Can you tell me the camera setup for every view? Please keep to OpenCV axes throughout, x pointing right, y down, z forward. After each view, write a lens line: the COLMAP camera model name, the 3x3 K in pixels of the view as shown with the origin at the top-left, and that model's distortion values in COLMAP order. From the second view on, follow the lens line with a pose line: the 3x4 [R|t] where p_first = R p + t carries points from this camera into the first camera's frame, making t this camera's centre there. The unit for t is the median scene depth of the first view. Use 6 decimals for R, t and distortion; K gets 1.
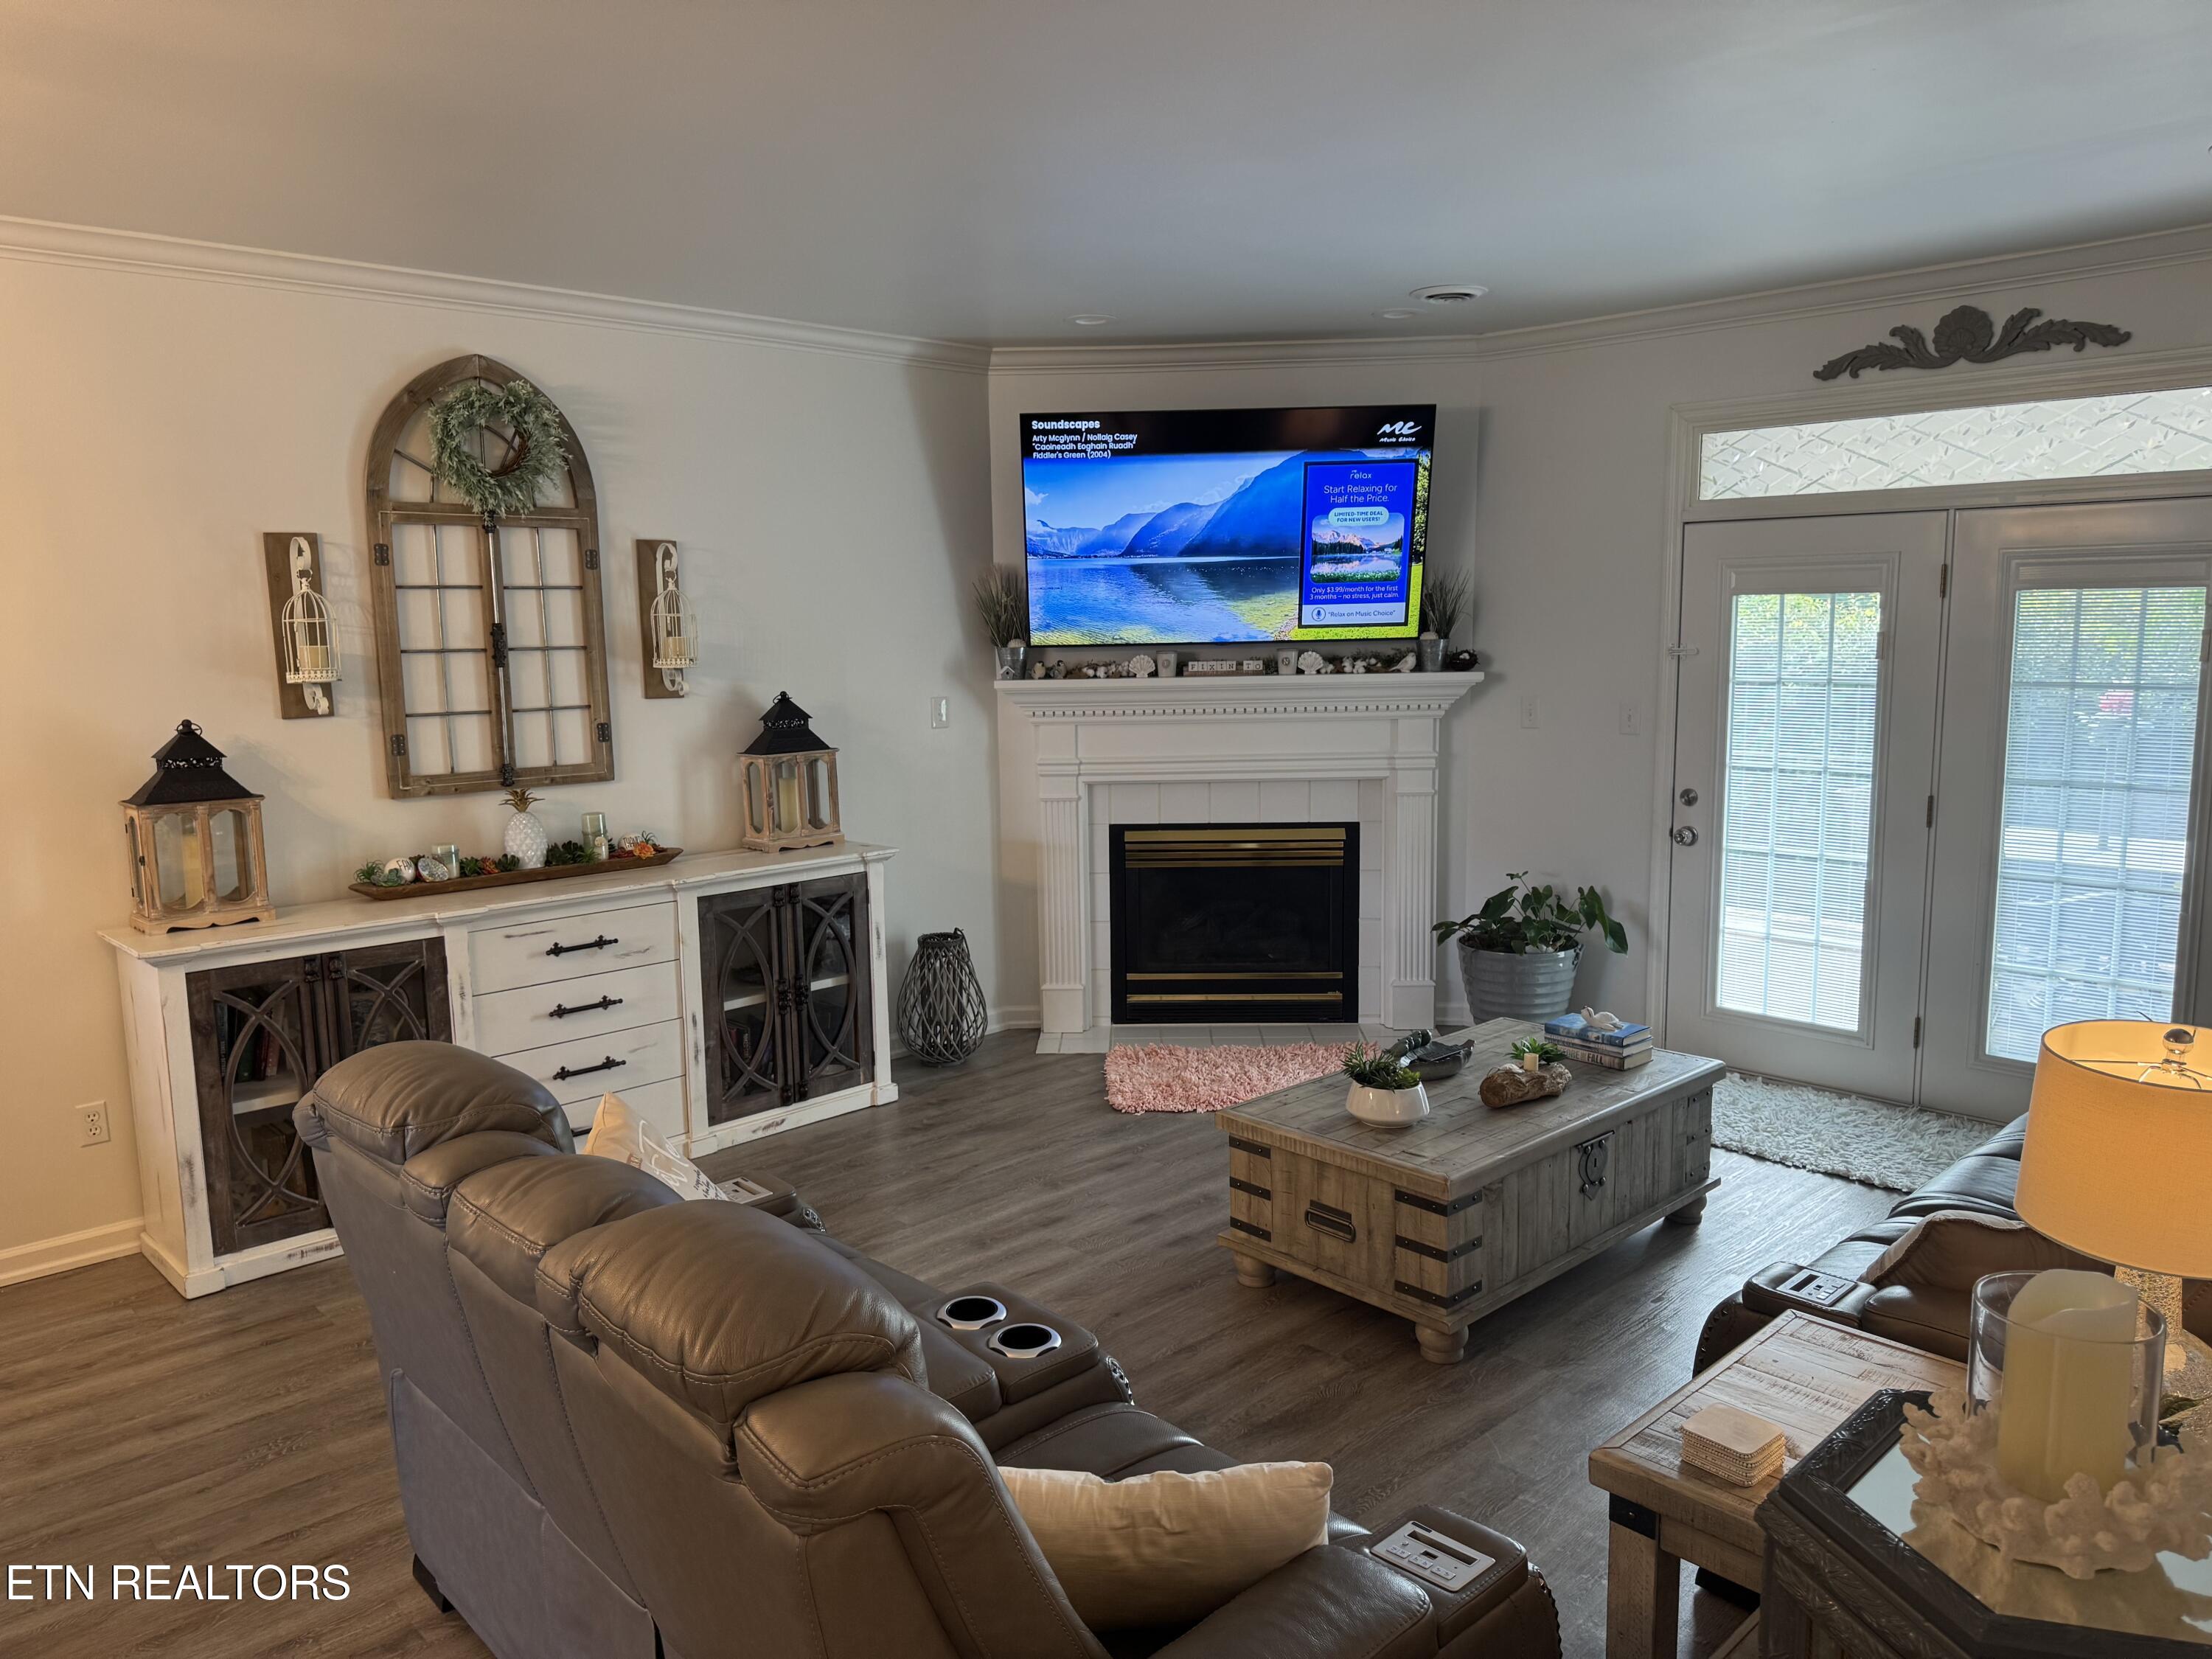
lens RADIAL K [[1541.5, 0, 1109.6], [0, 1541.5, 848.0], [0, 0, 1]] dist [0.060895, -0.078518]
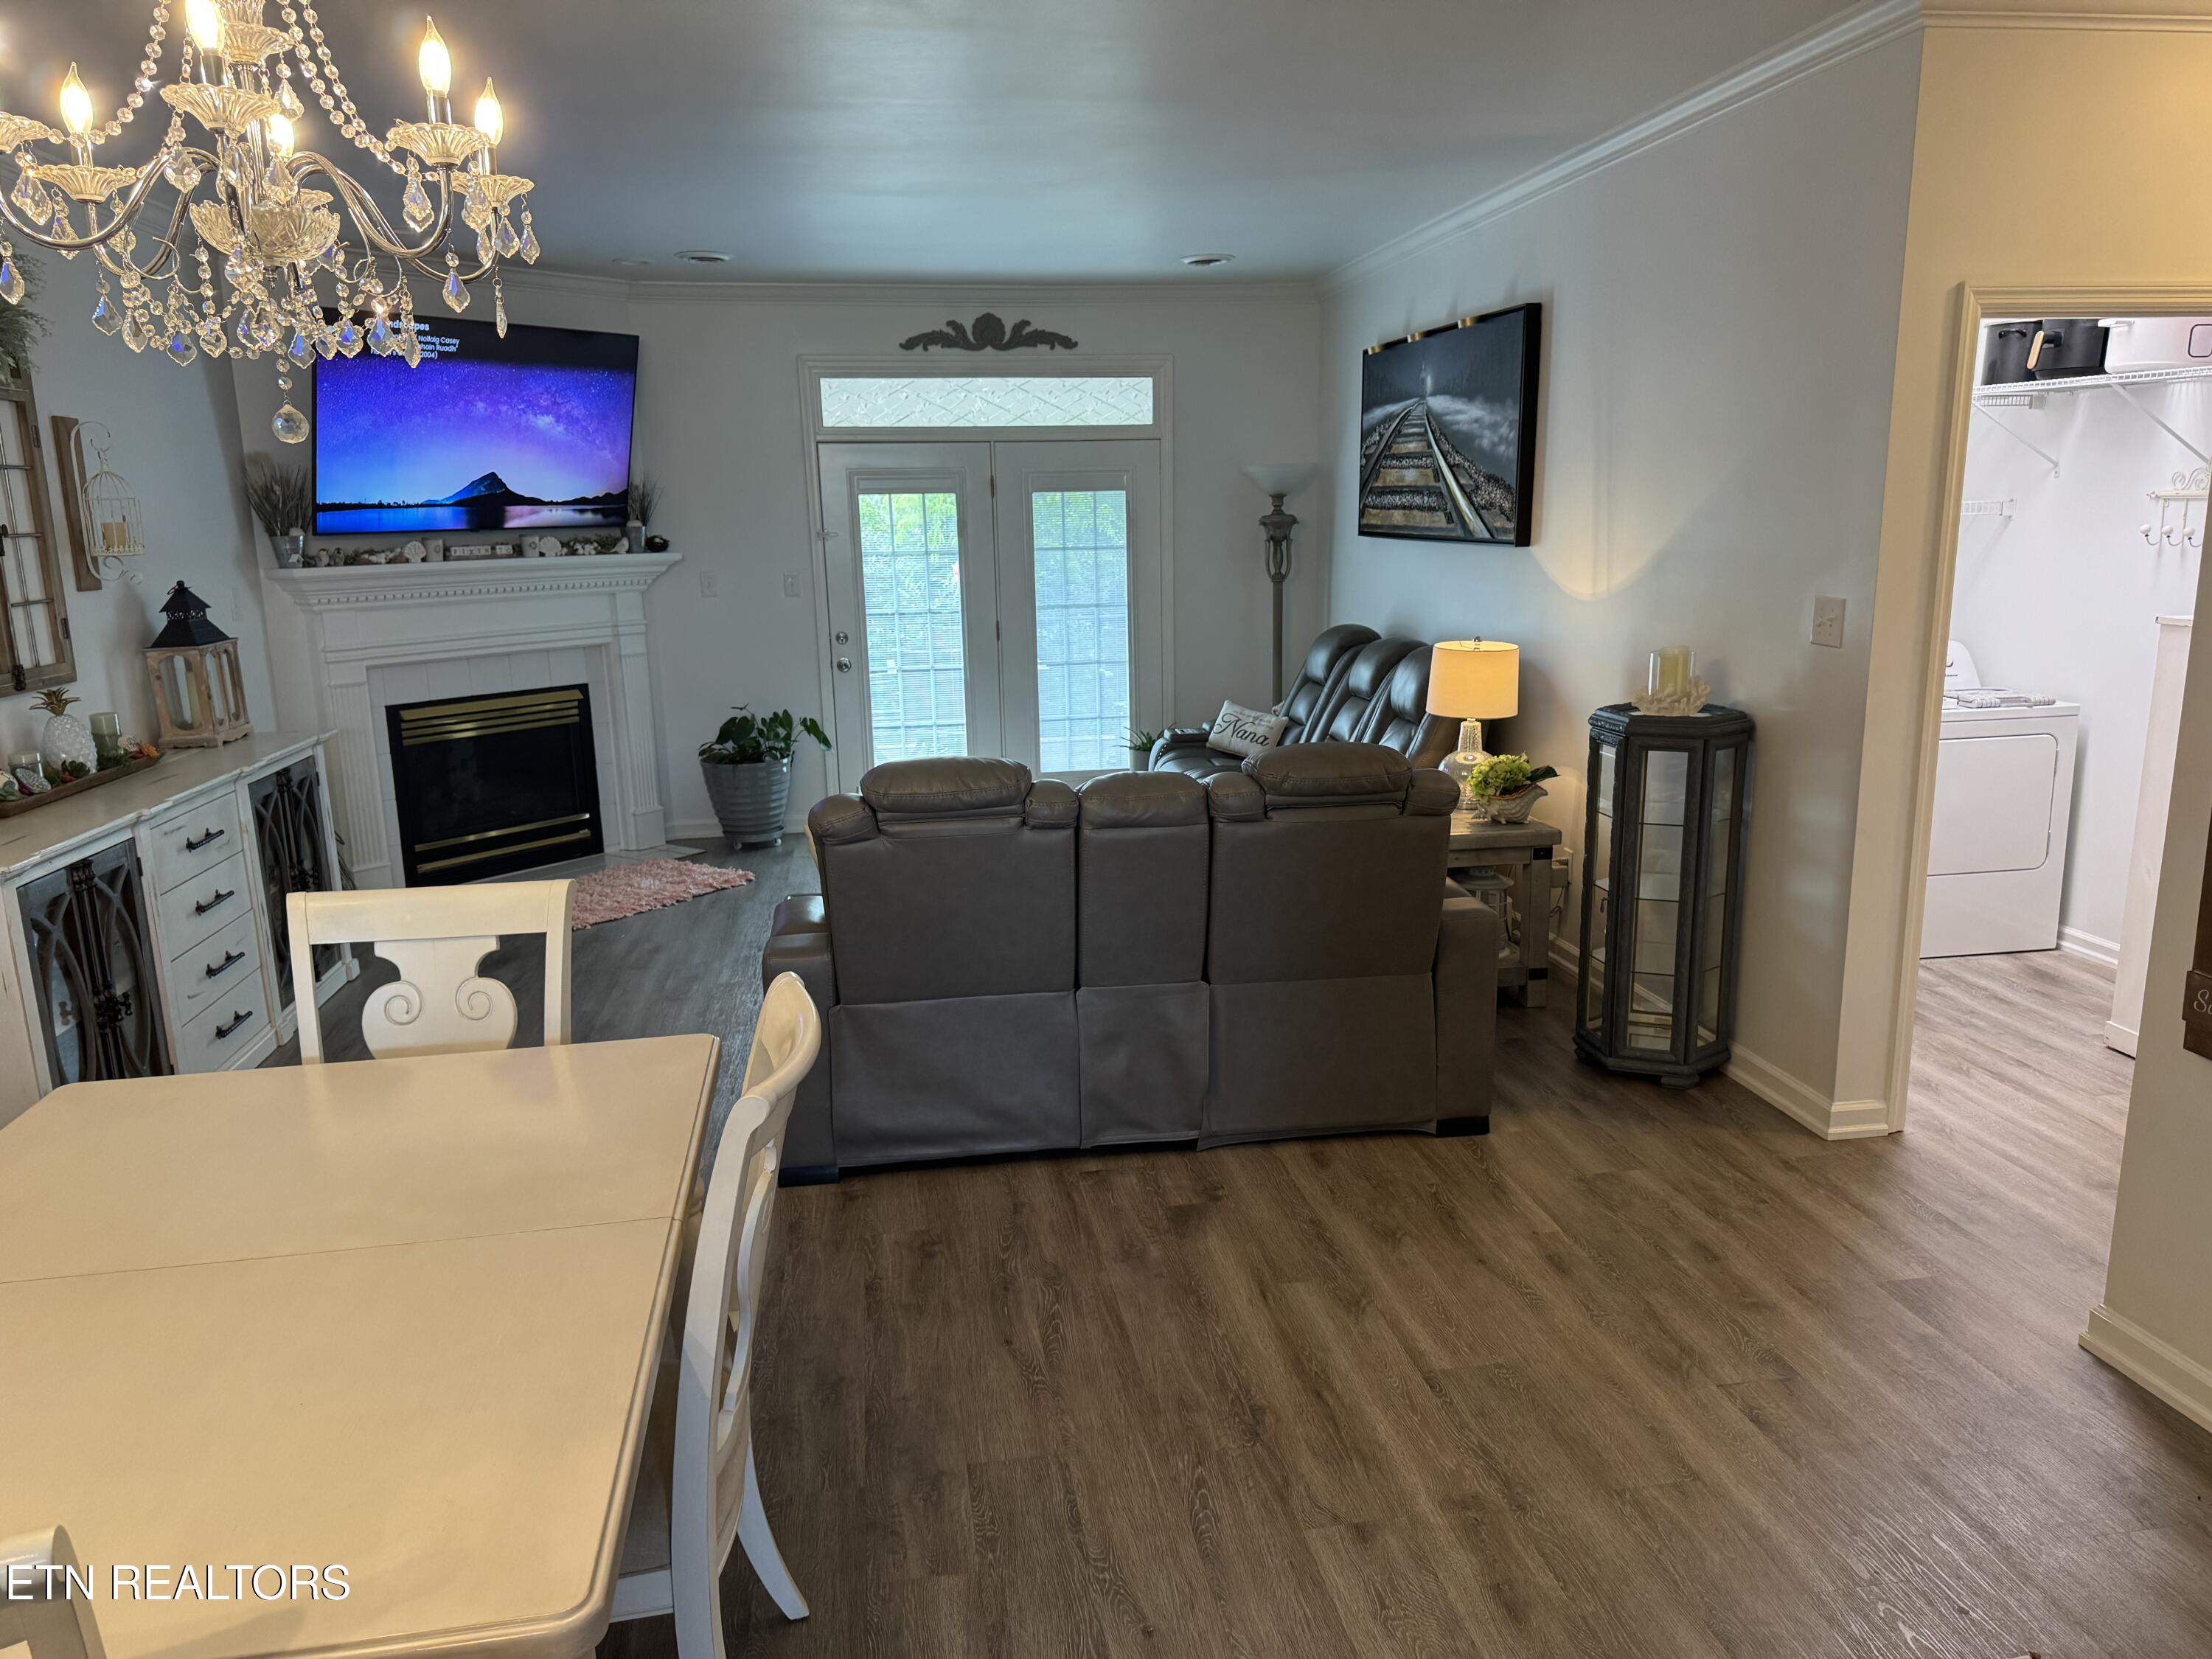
lens RADIAL K [[1541.5, 0, 1108.8], [0, 1541.5, 865.3], [0, 0, 1]] dist [0.060895, -0.078518]
pose [[0.570002, -0.181650, 0.801312, -0.733896], [0.132974, 0.982793, 0.128201, 0.026513], [-0.810812, 0.033479, 0.584348, -0.029075]]
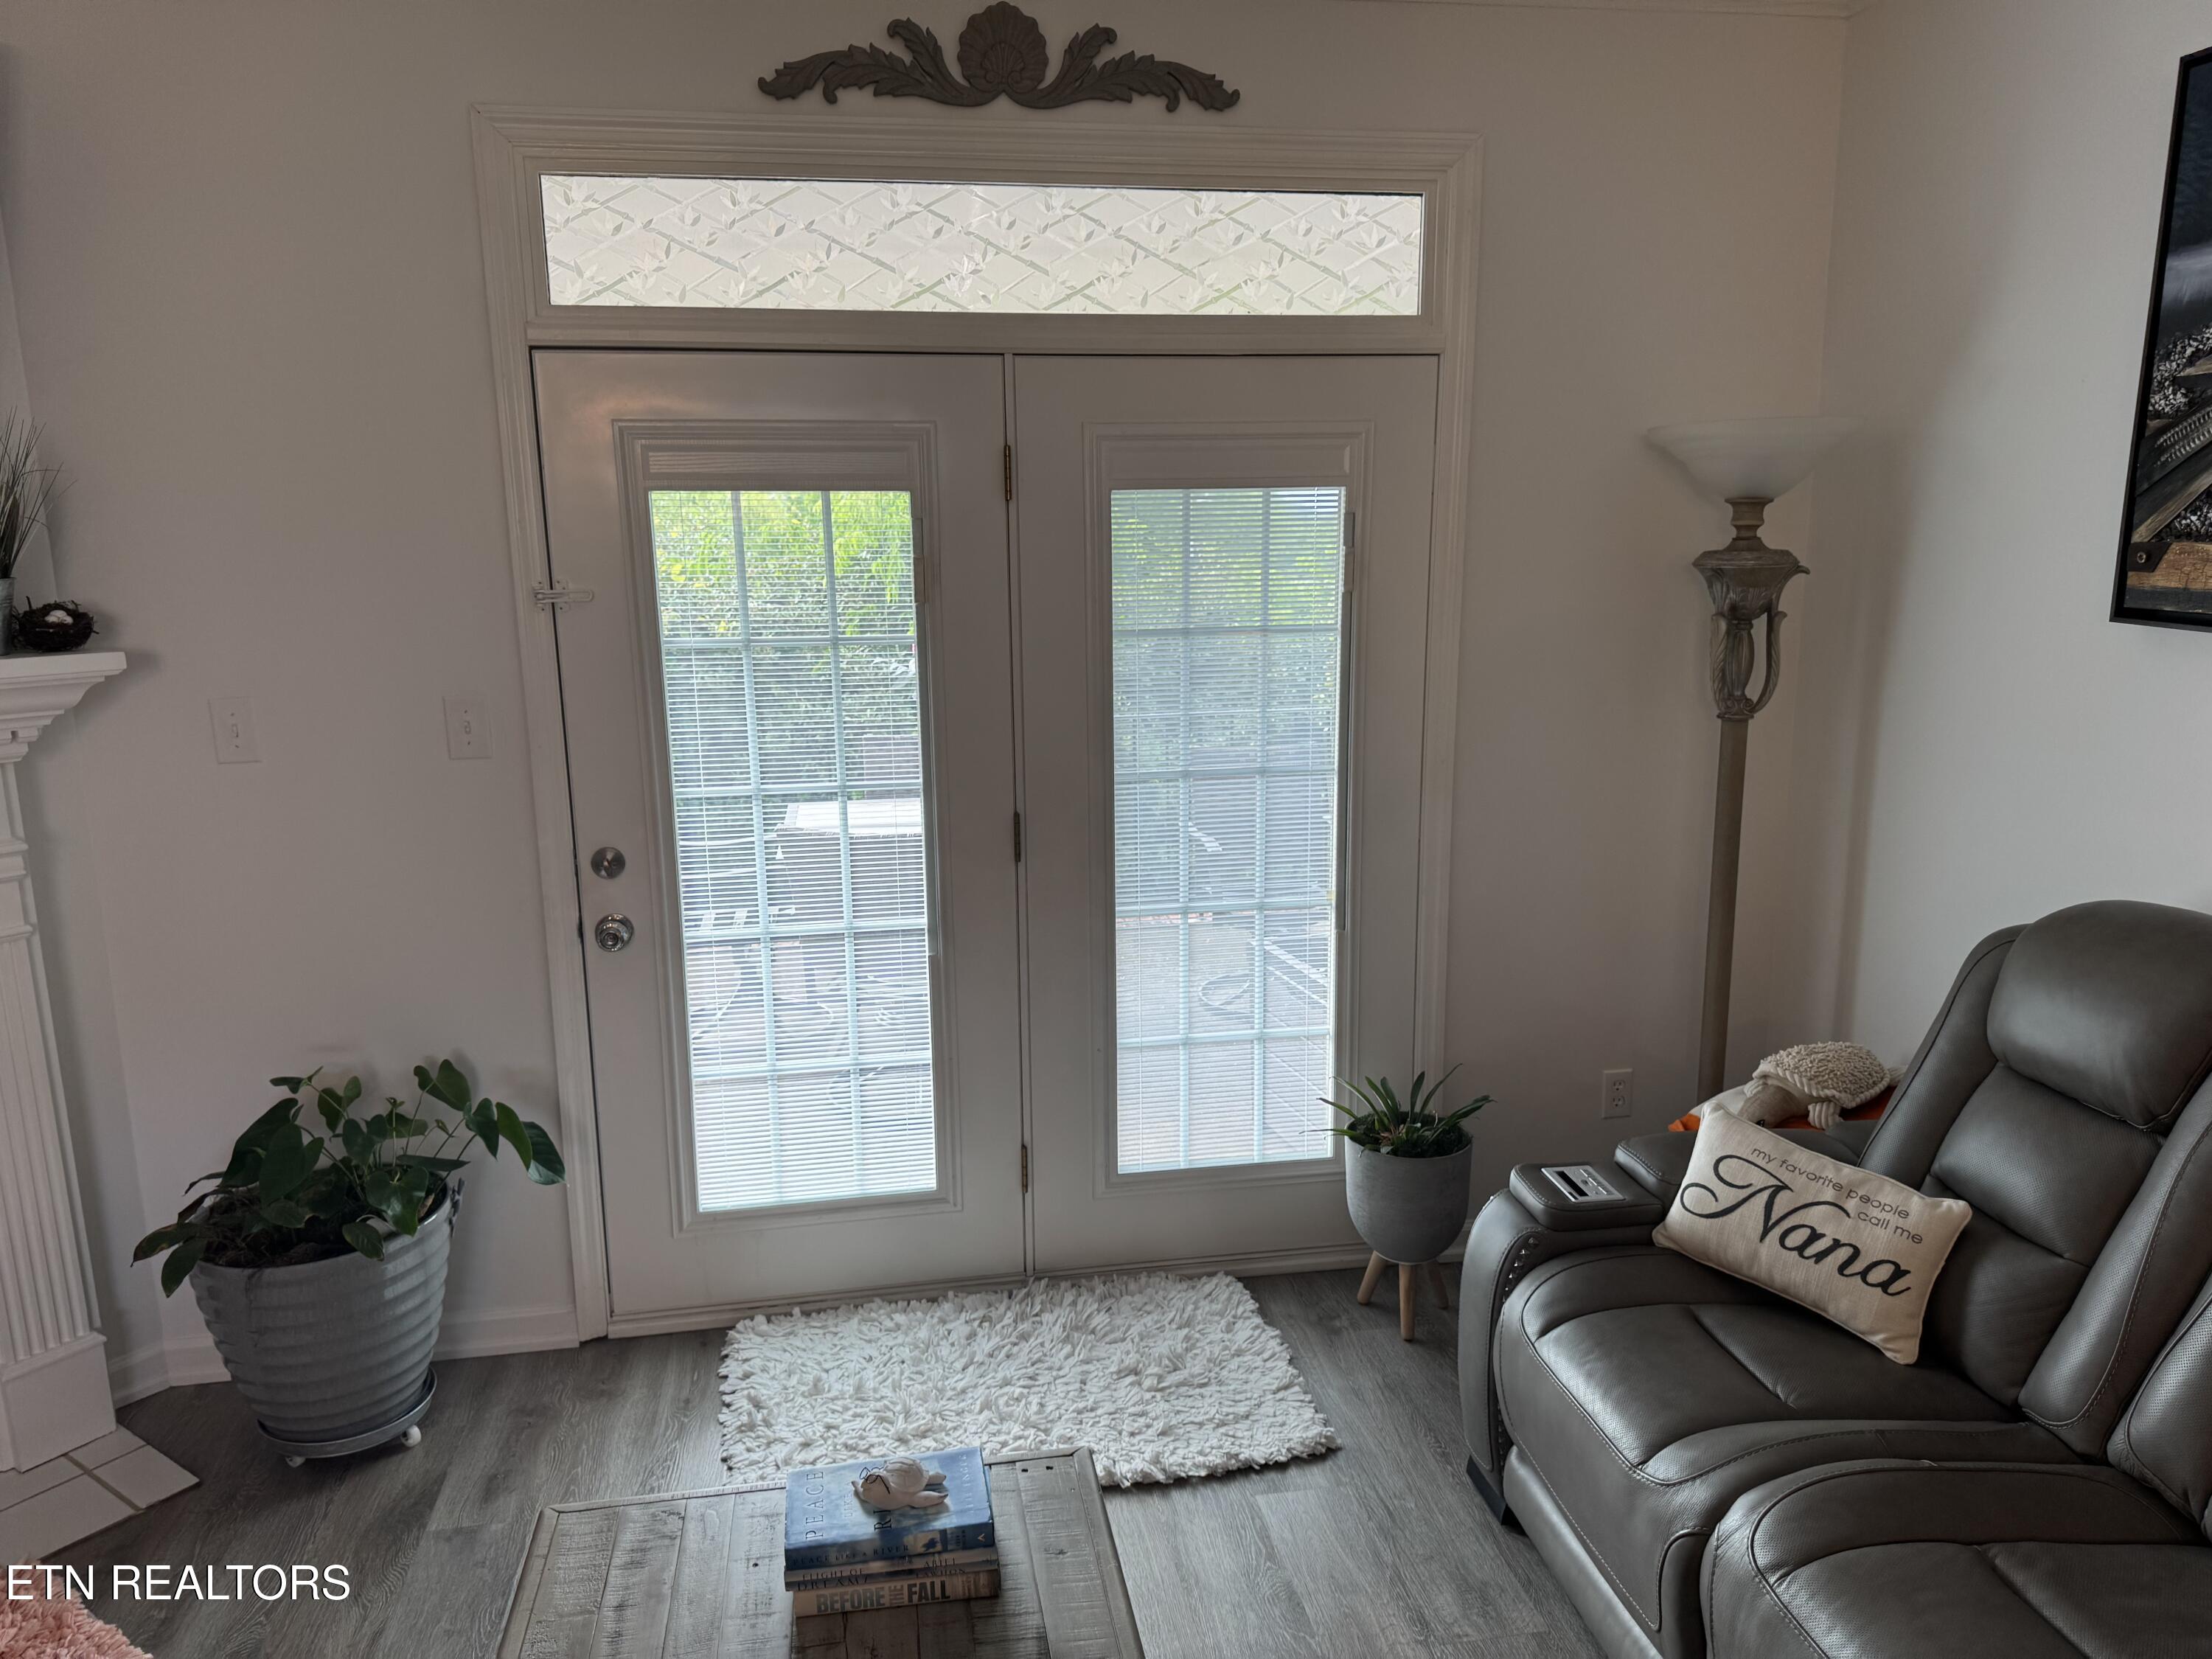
lens RADIAL K [[1541.5, 0, 1098.3], [0, 1541.5, 846.2], [0, 0, 1]] dist [0.060895, -0.078518]
pose [[0.559812, -0.163113, 0.812406, 0.028397], [0.127847, 0.985696, 0.109809, -0.083918], [-0.818697, 0.042391, 0.572658, 0.599725]]
